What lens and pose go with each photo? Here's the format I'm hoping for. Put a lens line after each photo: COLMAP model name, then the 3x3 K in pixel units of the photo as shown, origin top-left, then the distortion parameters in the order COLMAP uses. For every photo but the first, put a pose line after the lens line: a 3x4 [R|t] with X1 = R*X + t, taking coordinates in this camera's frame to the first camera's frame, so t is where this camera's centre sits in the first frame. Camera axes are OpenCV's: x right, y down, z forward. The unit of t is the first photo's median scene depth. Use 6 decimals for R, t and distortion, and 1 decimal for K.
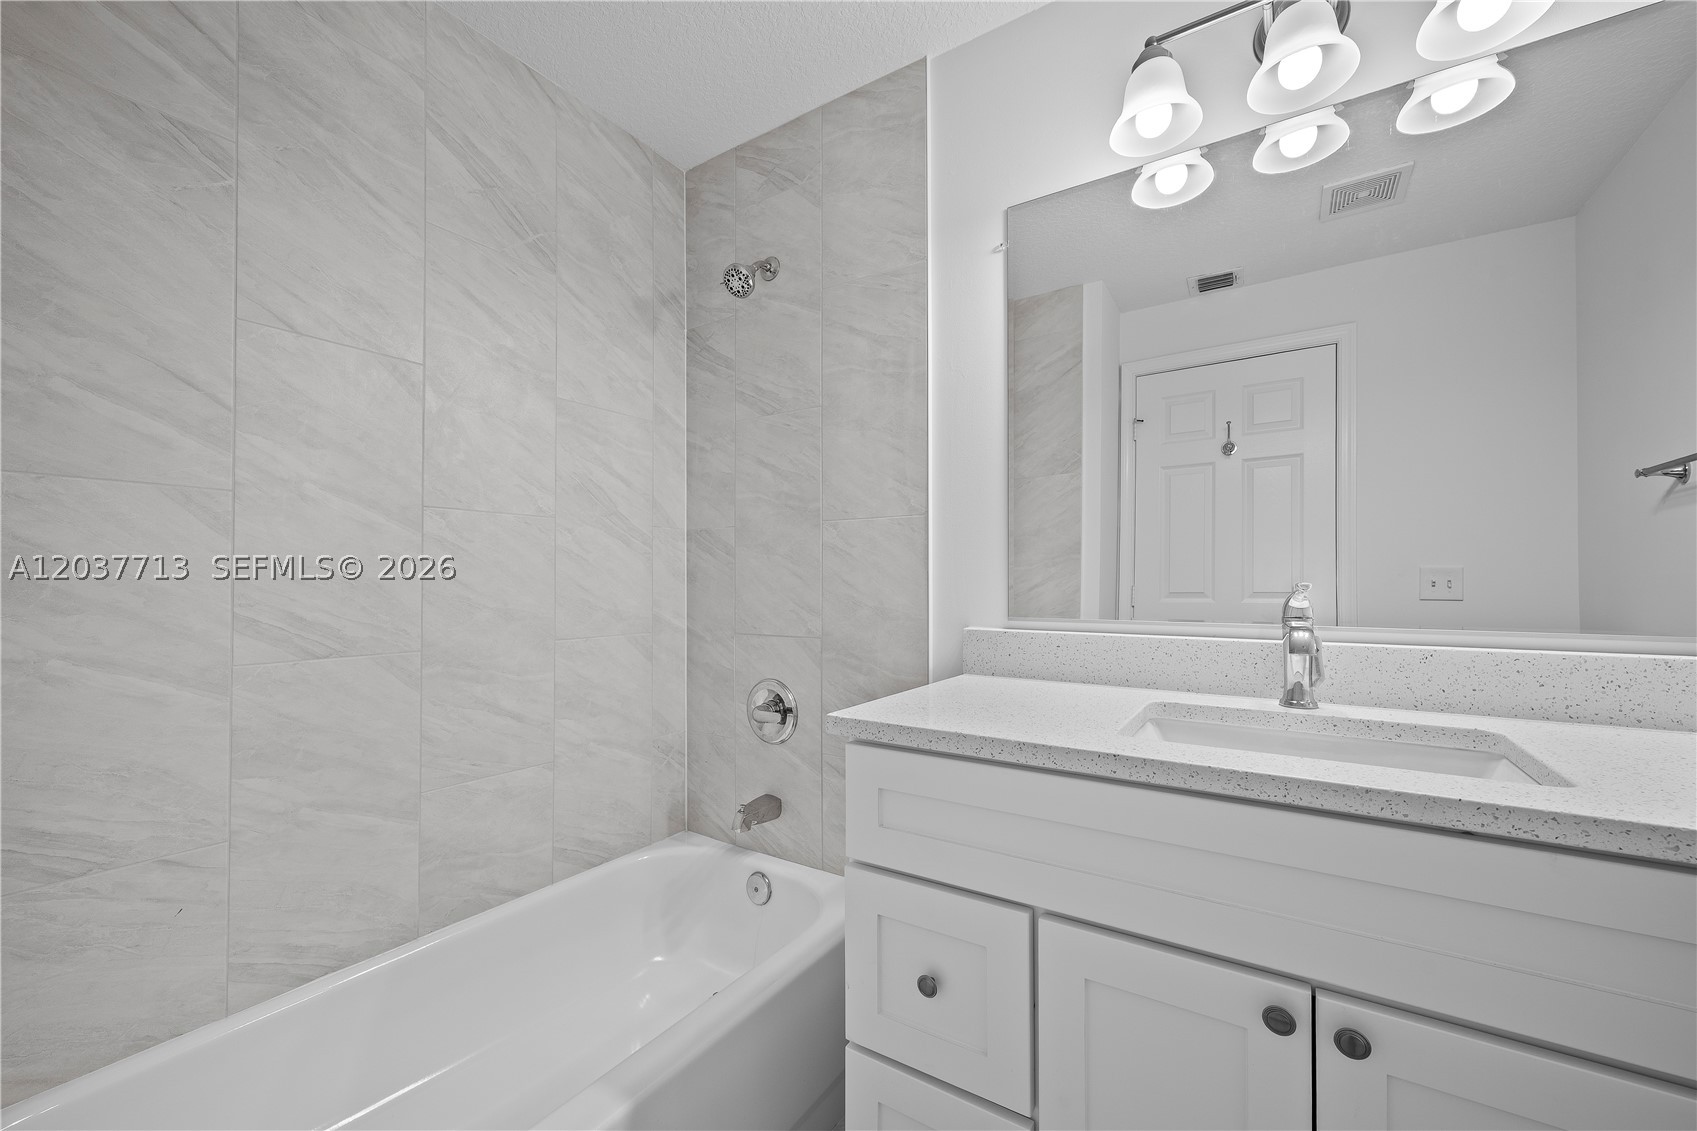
lens RADIAL K [[672.0, 0, 862.0], [0, 672.0, 570.0], [0, 0, 1]] dist [0.002477, -0.000741]
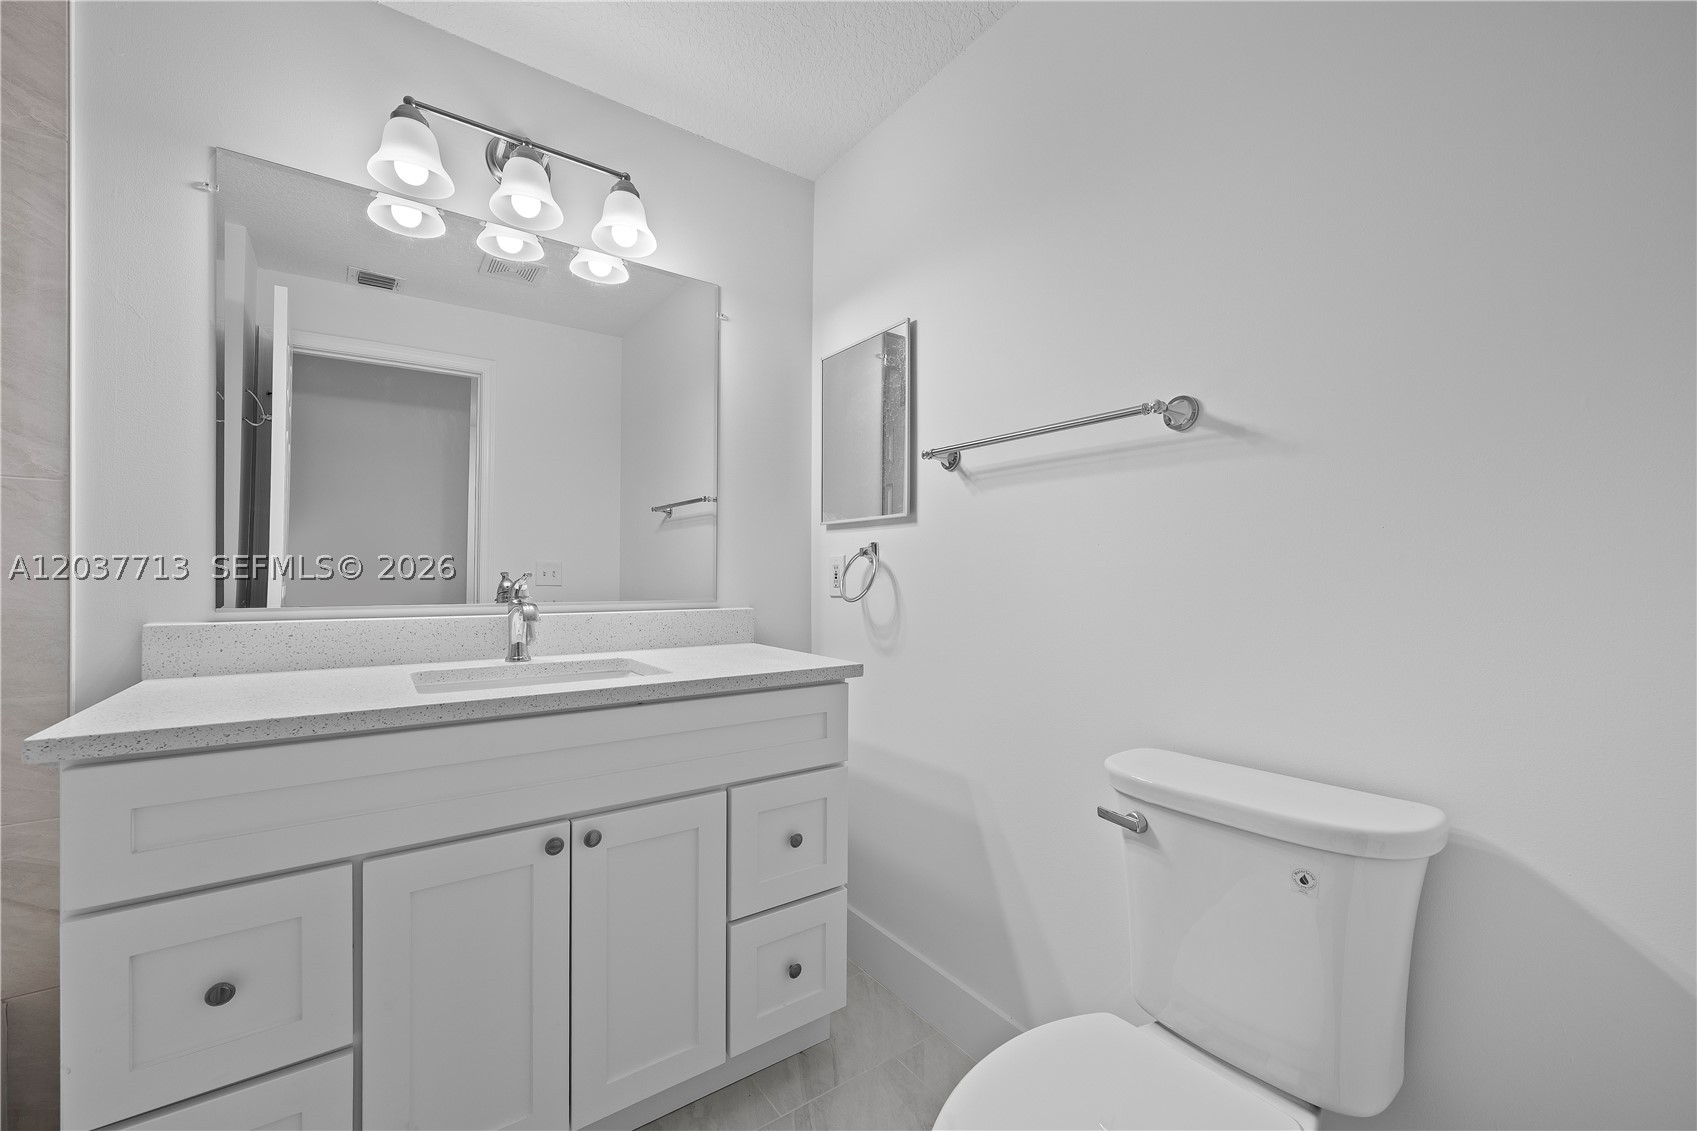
lens RADIAL K [[672.0, 0, 841.7], [0, 672.0, 573.4], [0, 0, 1]] dist [0.002477, -0.000741]
pose [[0.355765, 0.008370, 0.934538, -0.415863], [-0.020769, 0.999784, -0.001048, 0.008296], [-0.934345, -0.019036, 0.355862, -0.123986]]
